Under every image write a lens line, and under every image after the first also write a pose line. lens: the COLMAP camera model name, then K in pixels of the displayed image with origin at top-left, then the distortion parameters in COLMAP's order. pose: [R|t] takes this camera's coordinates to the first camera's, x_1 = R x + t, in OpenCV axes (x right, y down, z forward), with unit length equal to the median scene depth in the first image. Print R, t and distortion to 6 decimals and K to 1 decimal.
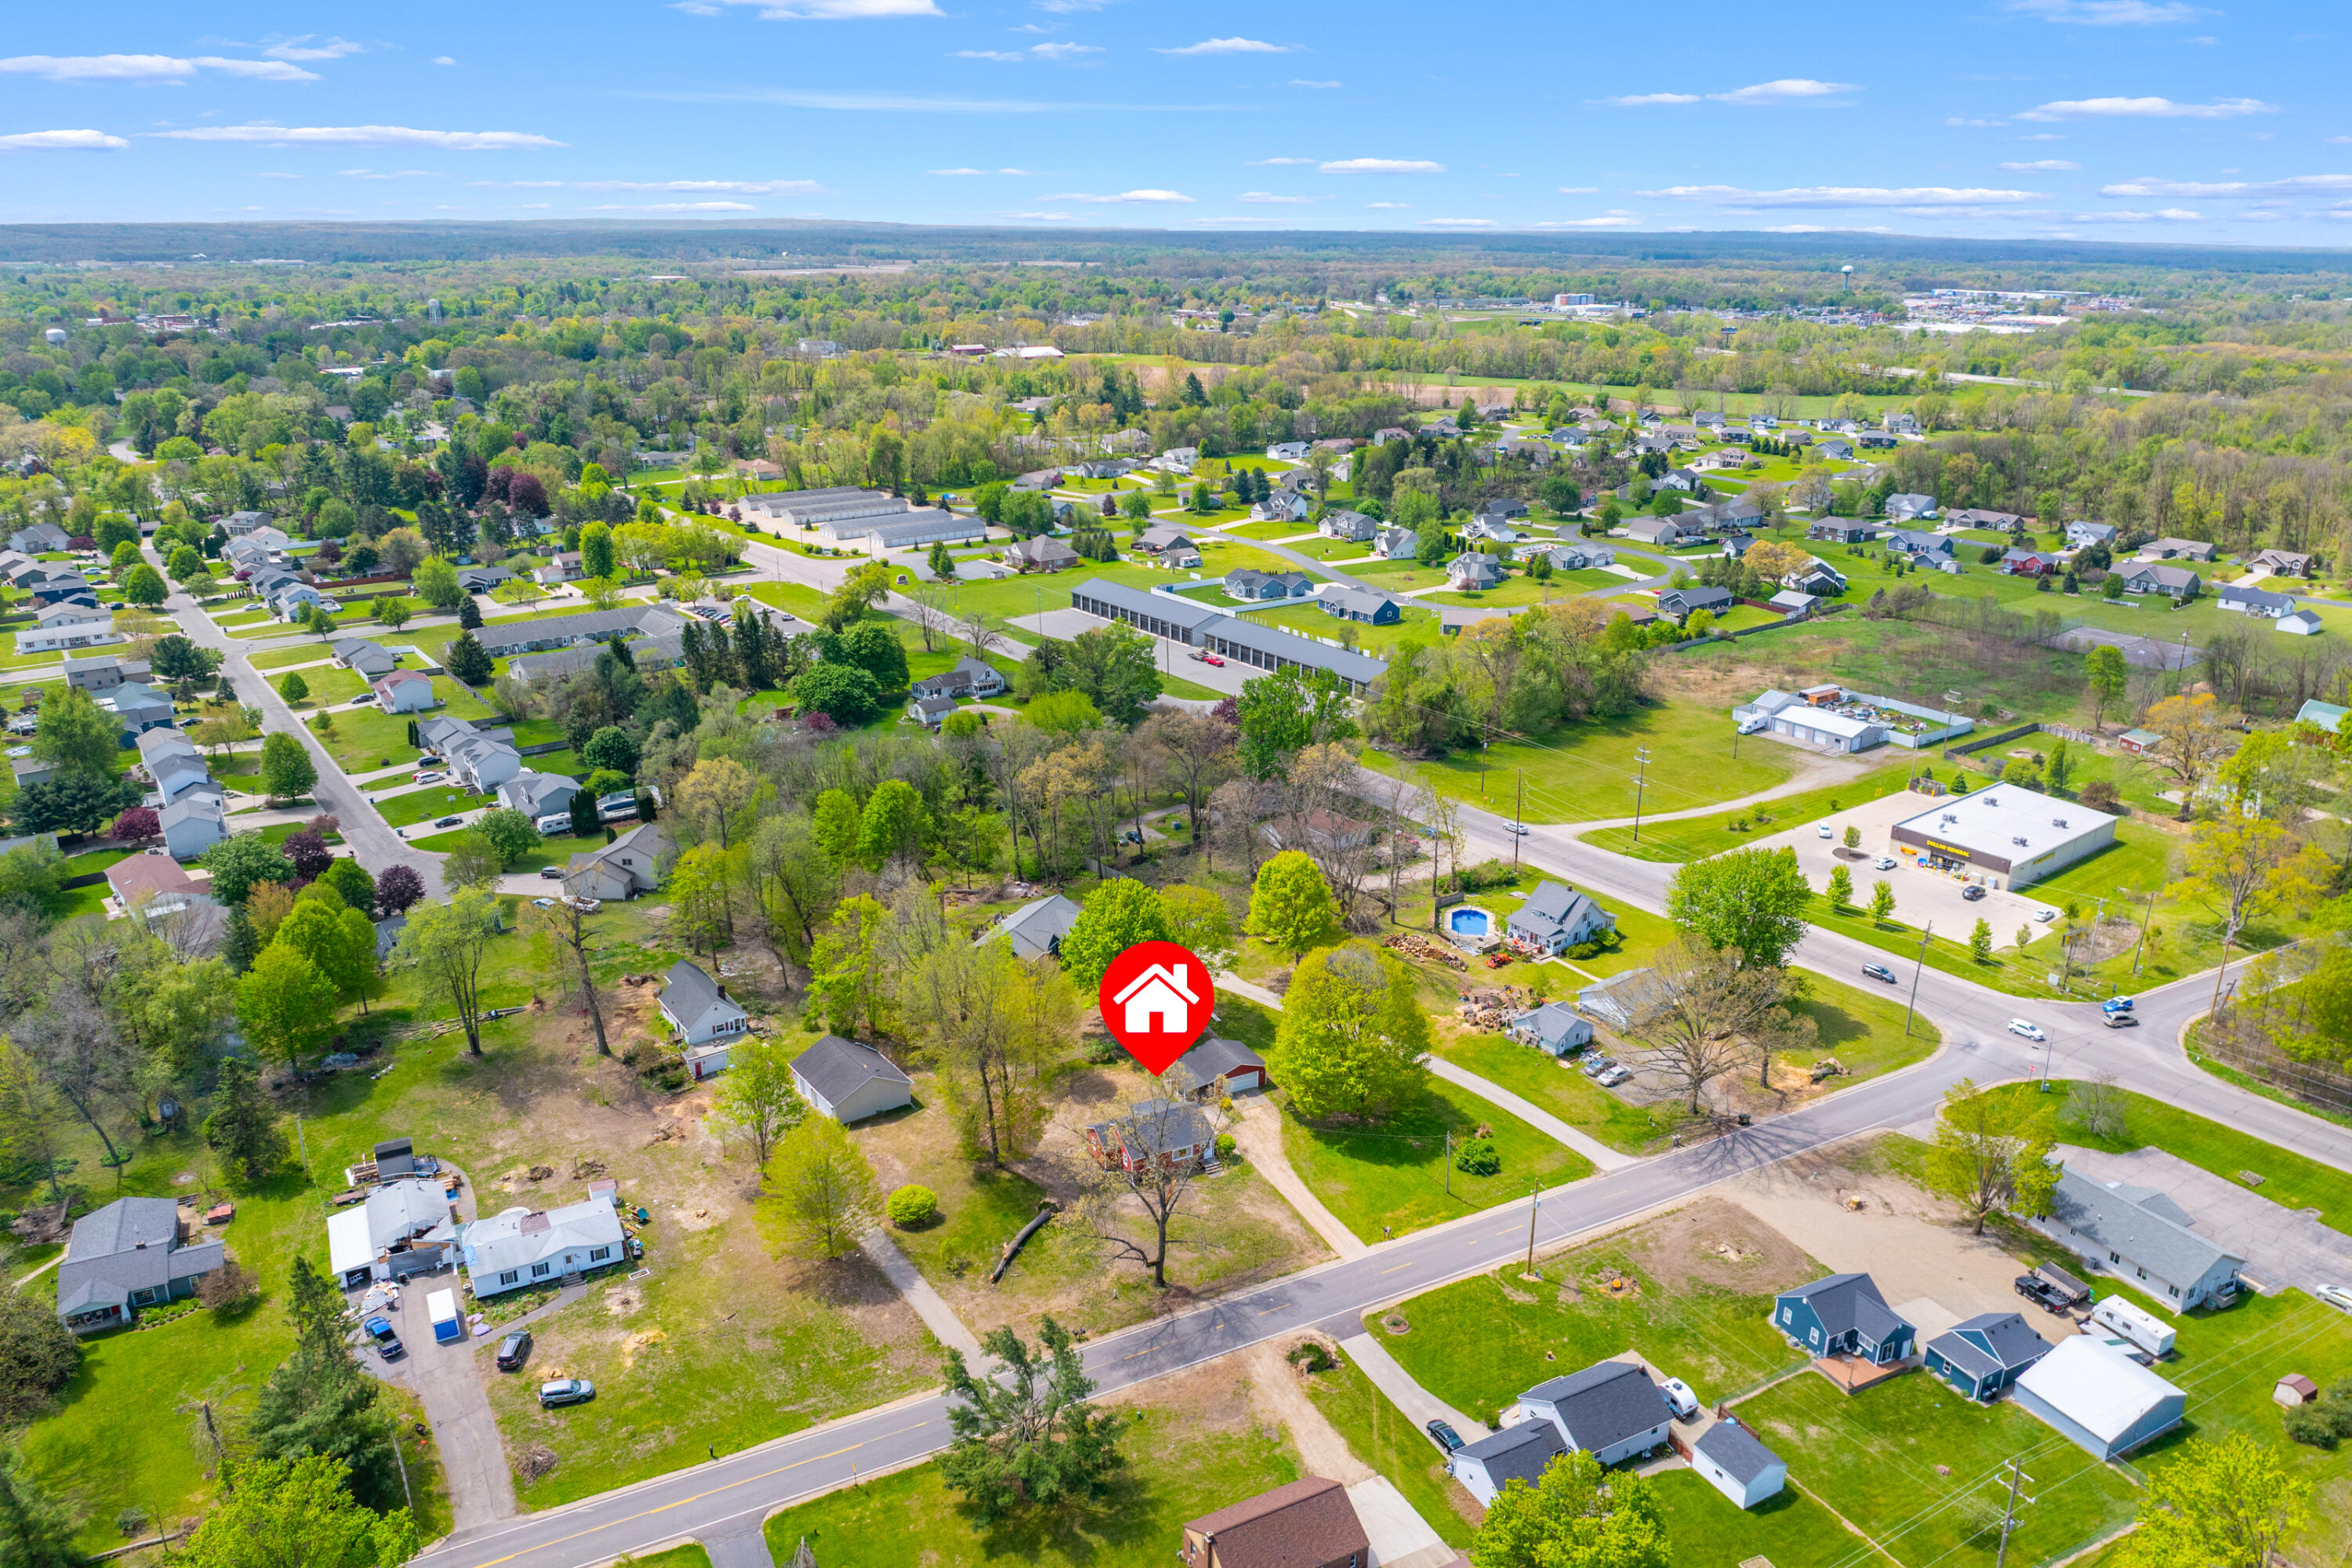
lens RADIAL K [[1660.7, 0, 1174.2], [0, 1660.7, 770.9], [0, 0, 1]] dist [-0.051850, 0.023551]
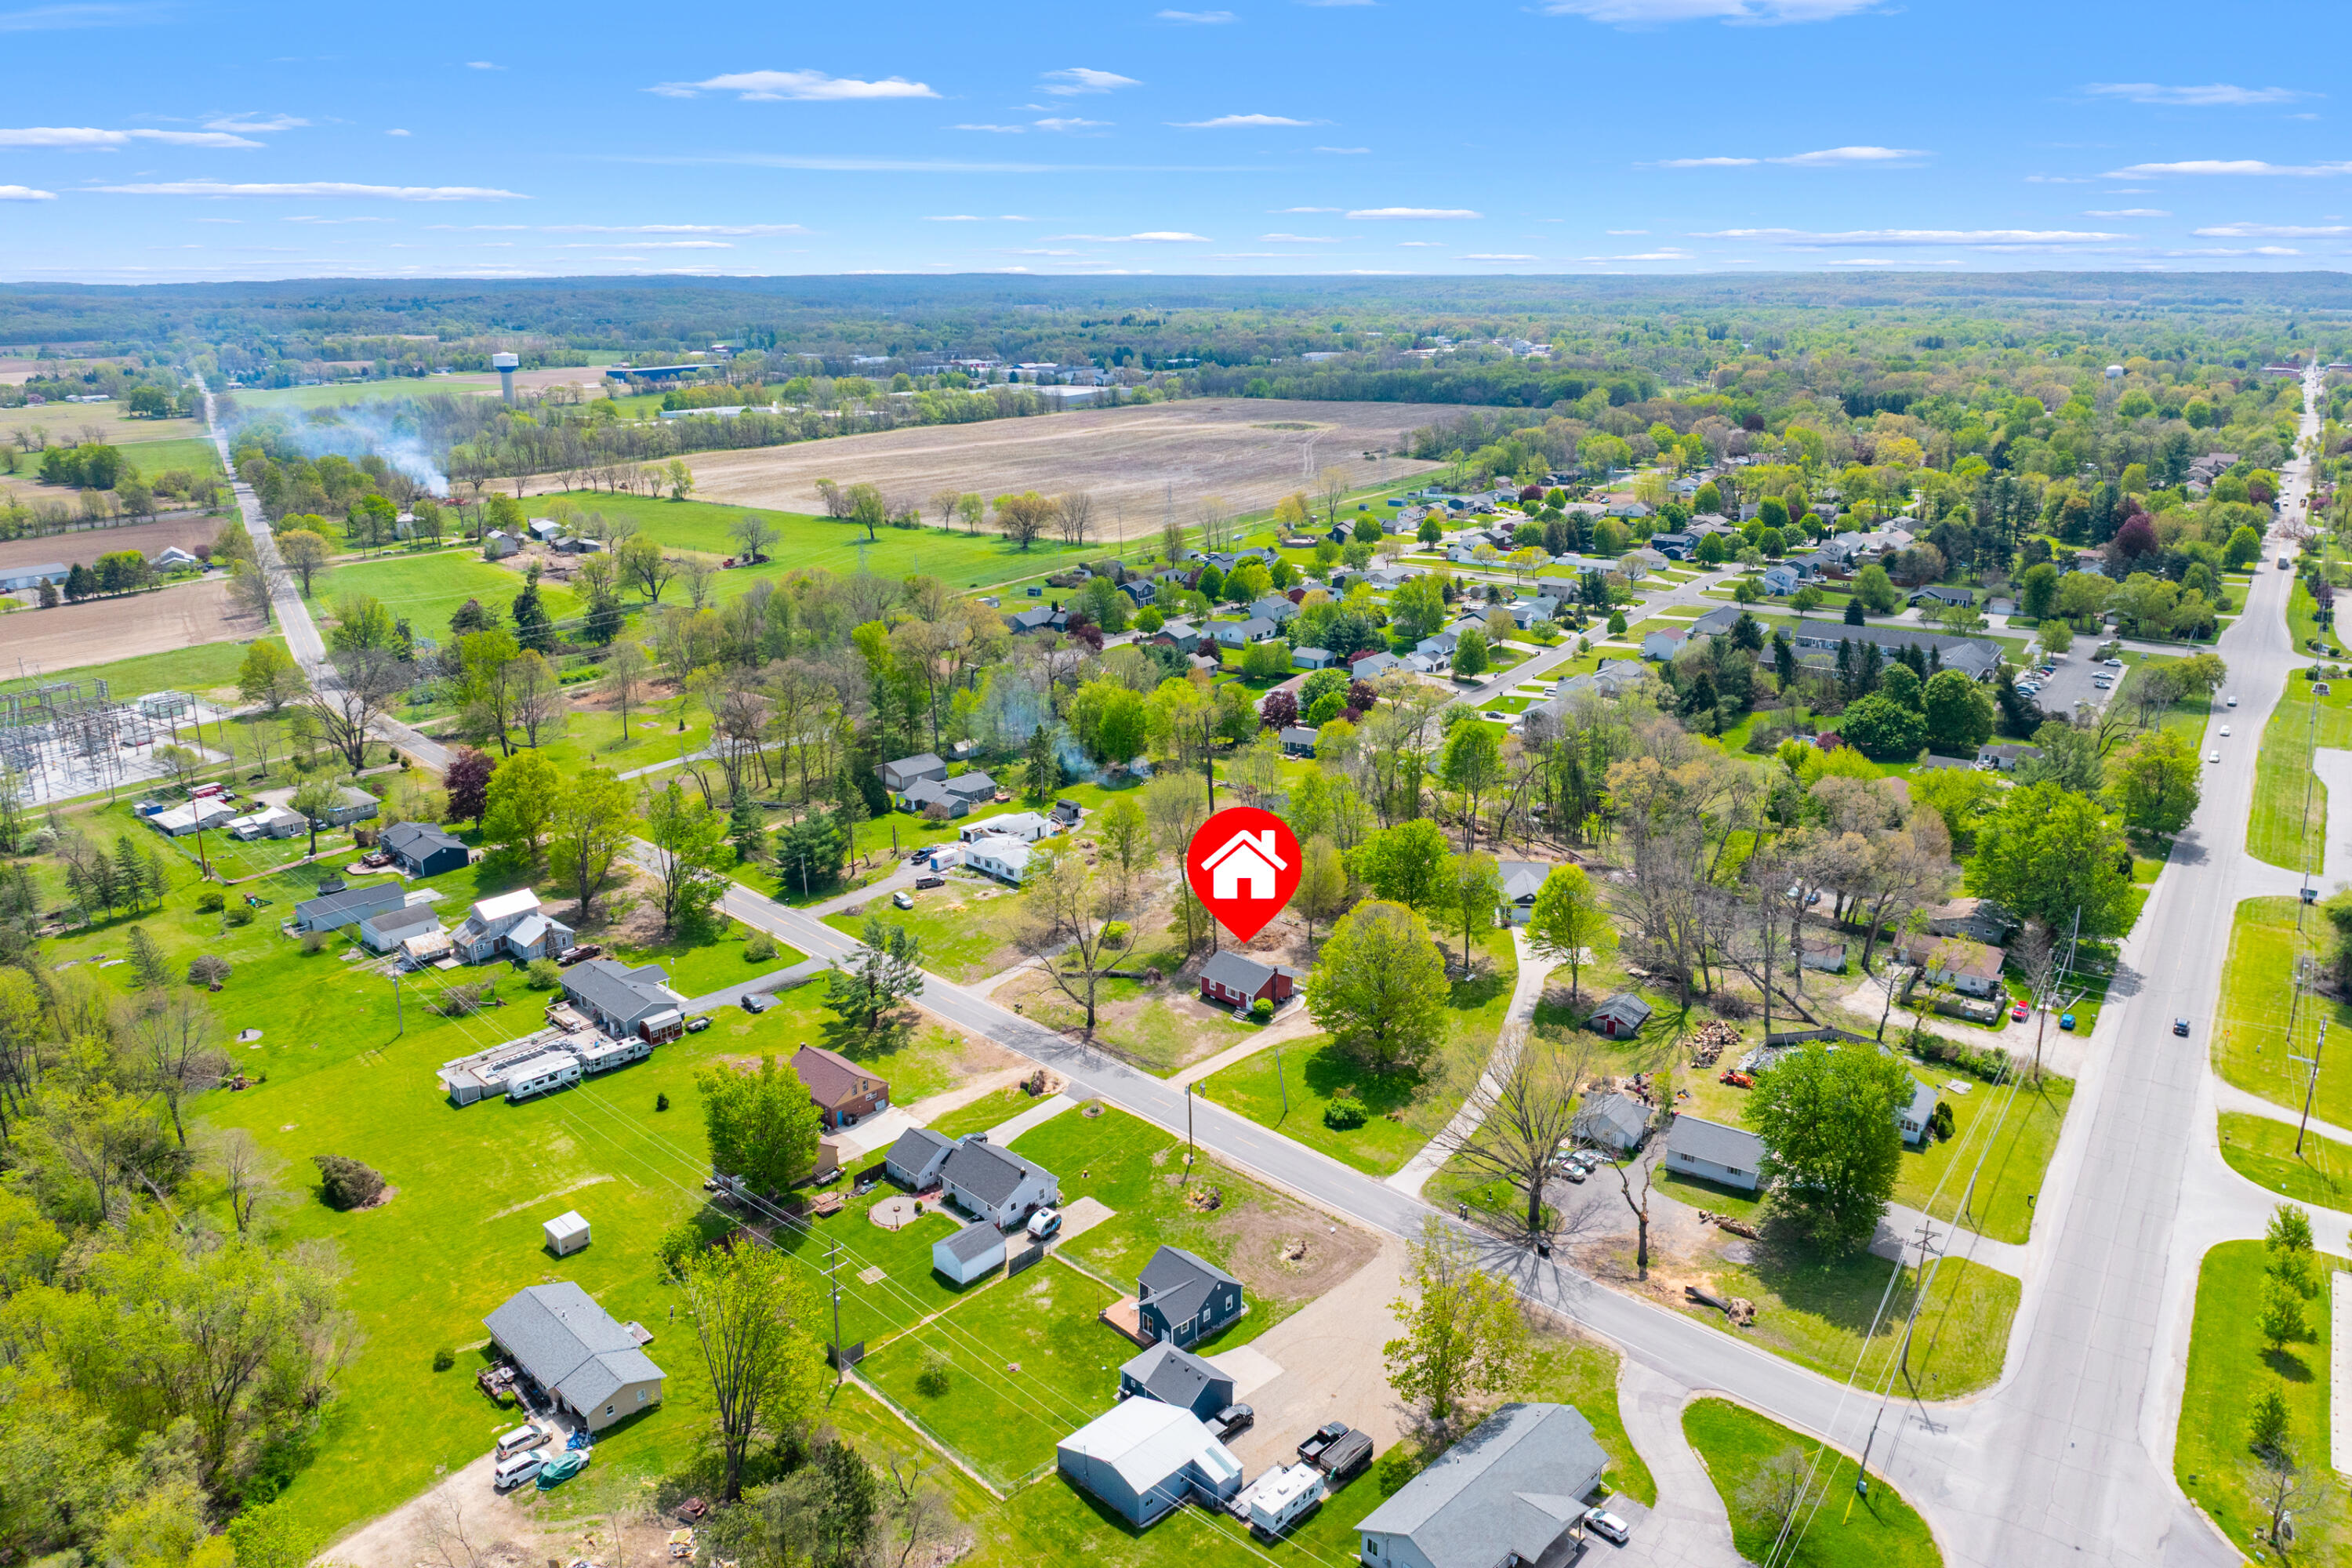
lens RADIAL K [[1660.7, 0, 1180.6], [0, 1660.7, 796.1], [0, 0, 1]] dist [-0.051850, 0.023551]
pose [[0.305463, 0.286855, -0.907969, 1.211865], [-0.292482, 0.935713, 0.197222, -0.160900], [0.906172, 0.205320, 0.369725, 0.519825]]
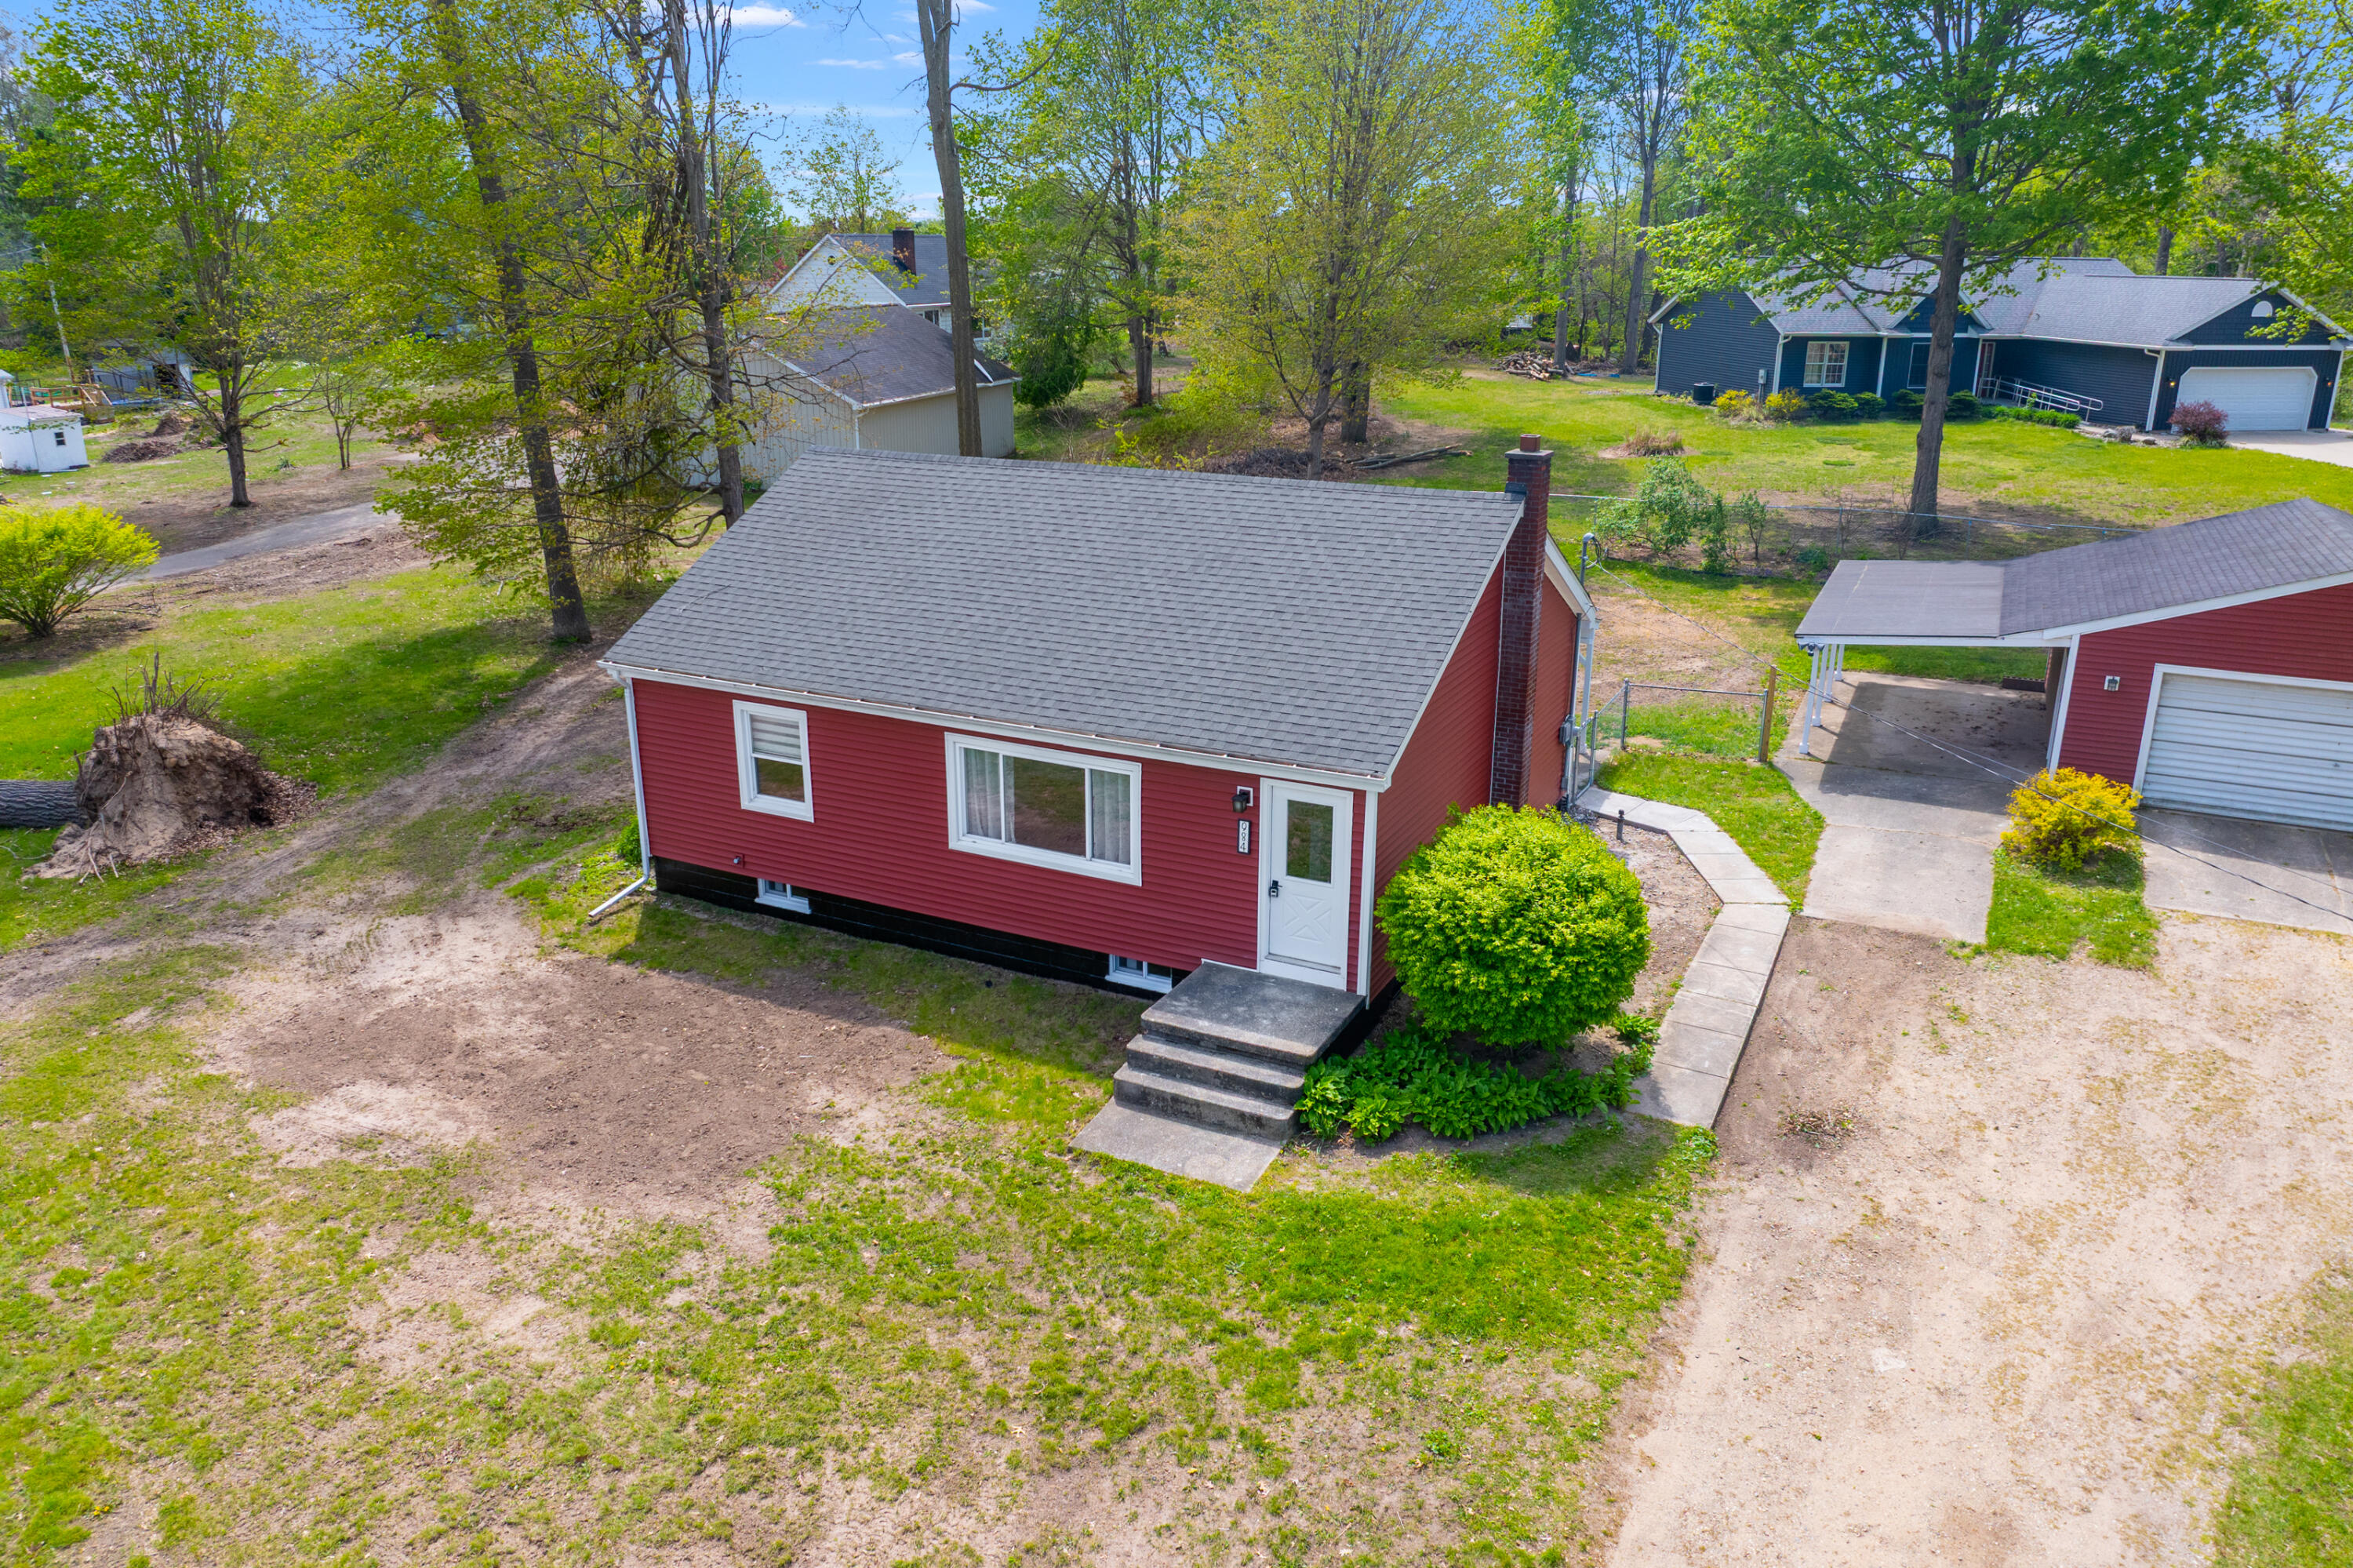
lens RADIAL K [[1661.5, 0, 1177.4], [0, 1661.5, 782.8], [0, 0, 1]] dist [-0.051850, 0.023551]
pose [[0.585369, 0.251913, -0.770638, 0.096156], [-0.264538, 0.957830, 0.112164, 0.240245], [0.766396, 0.138206, 0.627325, 1.046023]]
